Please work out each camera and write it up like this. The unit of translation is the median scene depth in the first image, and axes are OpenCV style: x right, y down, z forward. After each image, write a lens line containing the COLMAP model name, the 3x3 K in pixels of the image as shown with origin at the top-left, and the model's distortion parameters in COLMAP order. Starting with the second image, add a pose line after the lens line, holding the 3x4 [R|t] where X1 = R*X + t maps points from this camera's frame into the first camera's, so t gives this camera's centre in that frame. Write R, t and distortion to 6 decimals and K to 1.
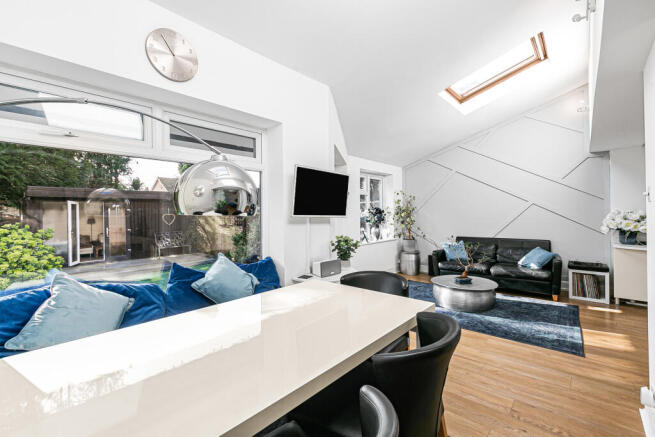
lens RADIAL K [[298.2, 0, 326.9], [0, 298.2, 212.7], [0, 0, 1]] dist [0.000368, -0.000023]
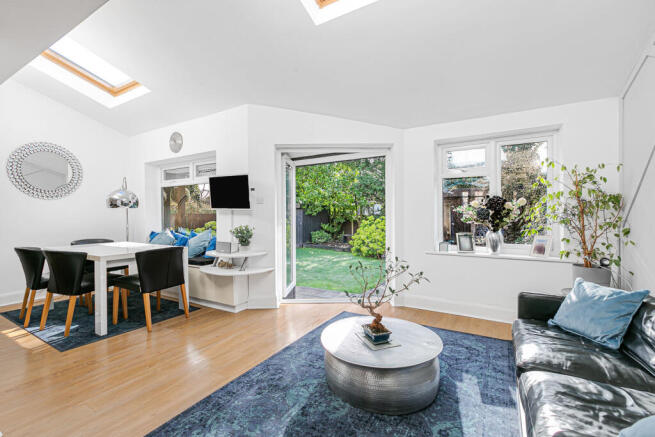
lens RADIAL K [[282.0, 0, 327.5], [0, 282.0, 218.5], [0, 0, 1]] dist [-0.000419, -0.000081]
pose [[0.180716, 0.016343, -0.983400, 0.687629], [-0.003678, 0.999866, 0.015940, 0.015750], [0.983528, 0.000737, 0.180752, 0.615678]]
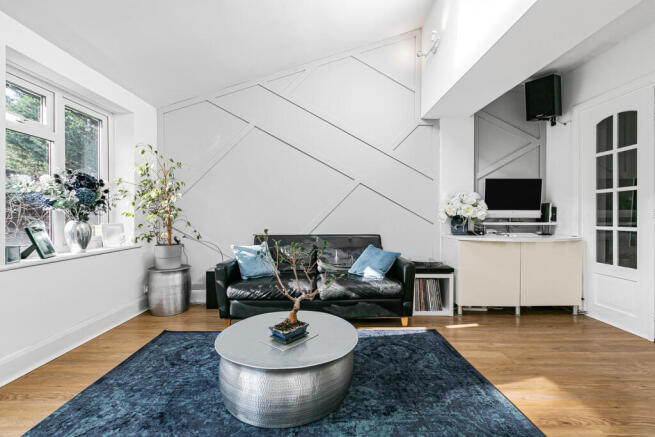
lens RADIAL K [[298.2, 0, 326.9], [0, 298.2, 212.7], [0, 0, 1]] dist [0.000368, -0.000023]
pose [[0.755767, 0.013094, 0.654710, 0.157406], [-0.004206, 0.999876, -0.015143, 0.044617], [-0.654828, 0.008691, 0.755728, 0.470155]]
